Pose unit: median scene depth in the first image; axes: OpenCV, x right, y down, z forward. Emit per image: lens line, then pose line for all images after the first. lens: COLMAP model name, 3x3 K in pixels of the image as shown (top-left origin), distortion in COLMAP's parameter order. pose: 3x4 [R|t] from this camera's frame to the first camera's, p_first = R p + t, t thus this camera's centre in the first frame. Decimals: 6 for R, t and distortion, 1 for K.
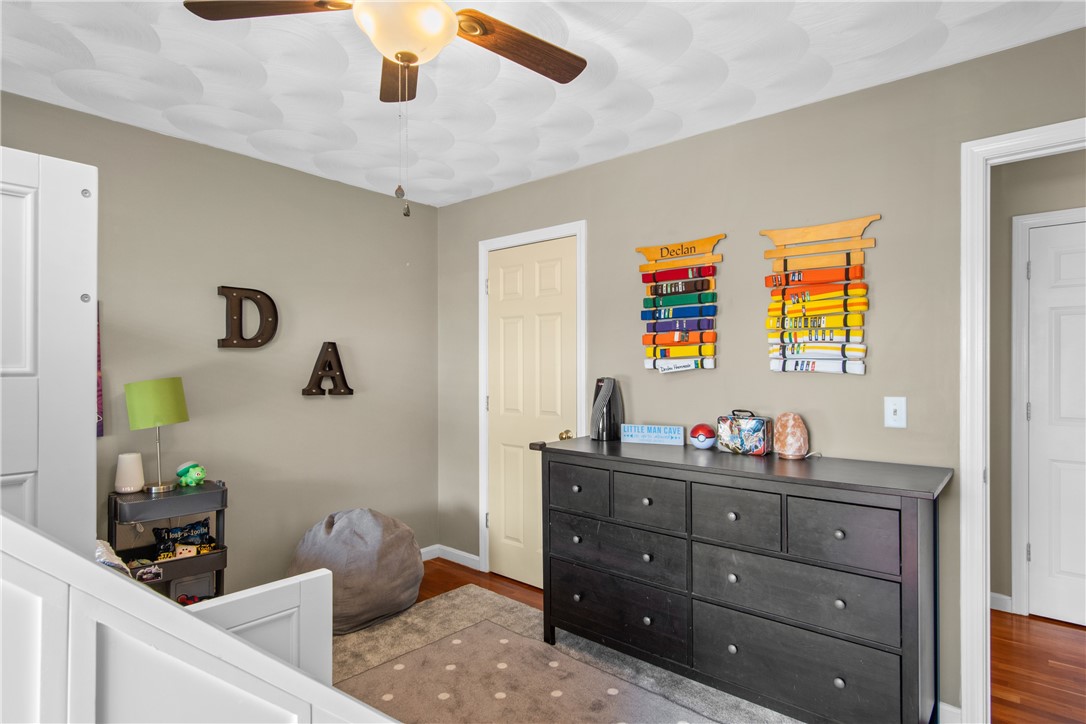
lens RADIAL K [[577.2, 0, 541.8], [0, 577.2, 363.0], [0, 0, 1]] dist [-0.002502, -0.000710]
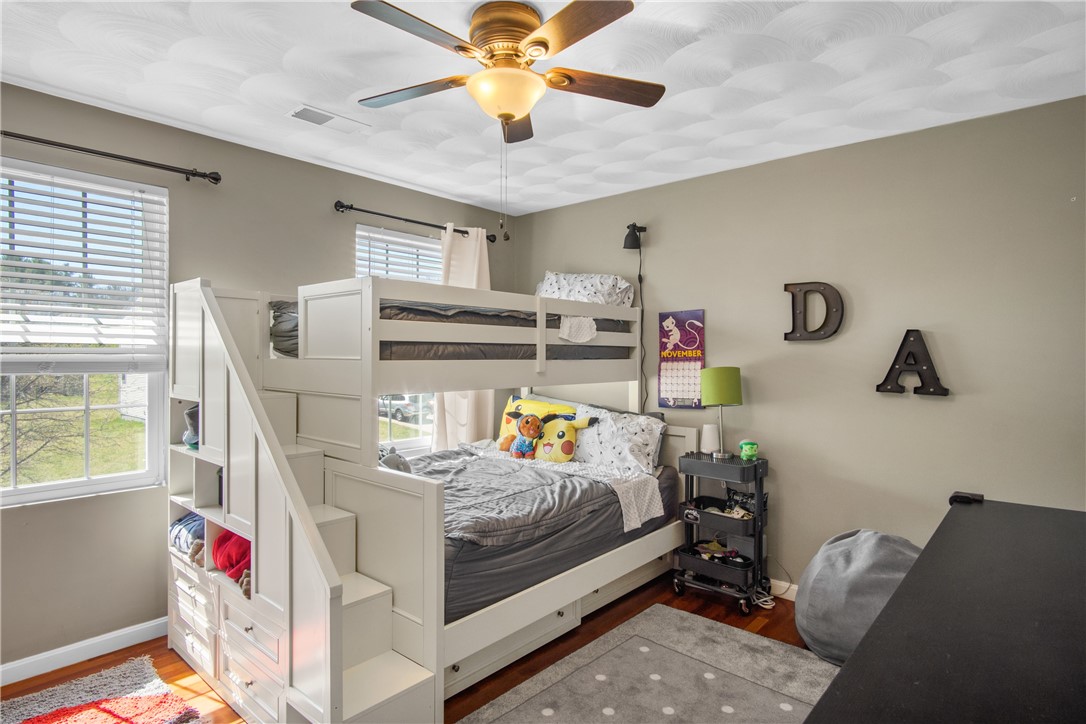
lens RADIAL K [[577.2, 0, 542.3], [0, 577.2, 357.6], [0, 0, 1]] dist [-0.002502, -0.000710]
pose [[-0.013455, 0.003721, -0.999903, 0.504358], [0.000578, 0.999993, 0.003714, 0.000654], [0.999909, -0.000528, -0.013457, 0.534208]]
